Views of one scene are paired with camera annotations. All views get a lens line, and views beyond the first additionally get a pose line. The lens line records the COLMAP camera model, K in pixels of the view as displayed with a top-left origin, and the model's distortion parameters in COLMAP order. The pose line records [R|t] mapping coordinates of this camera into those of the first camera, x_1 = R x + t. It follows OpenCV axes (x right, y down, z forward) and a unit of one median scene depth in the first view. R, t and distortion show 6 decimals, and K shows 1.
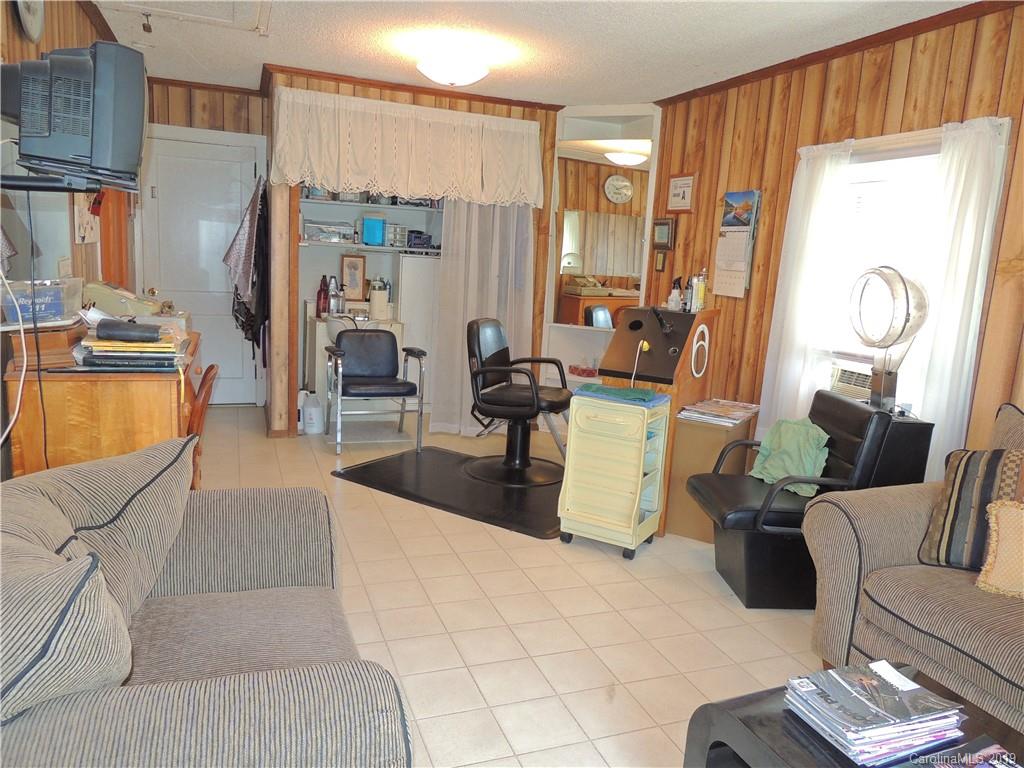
lens RADIAL K [[734.9, 0, 514.9], [0, 734.9, 386.4], [0, 0, 1]] dist [-0.008953, -0.008344]
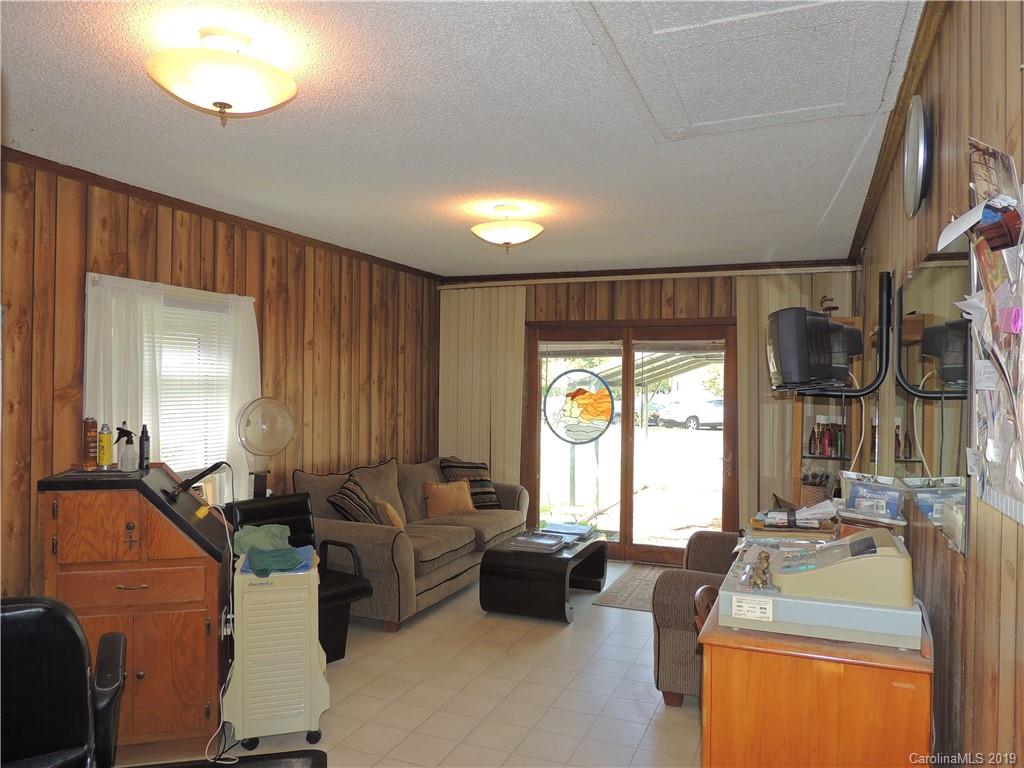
lens RADIAL K [[734.9, 0, 514.9], [0, 734.9, 386.4], [0, 0, 1]] dist [-0.008953, -0.008344]
pose [[-0.734318, -0.021966, 0.678450, -0.668899], [0.114620, 0.981112, 0.155824, -0.296893], [-0.669058, 0.192189, -0.717931, 1.470164]]
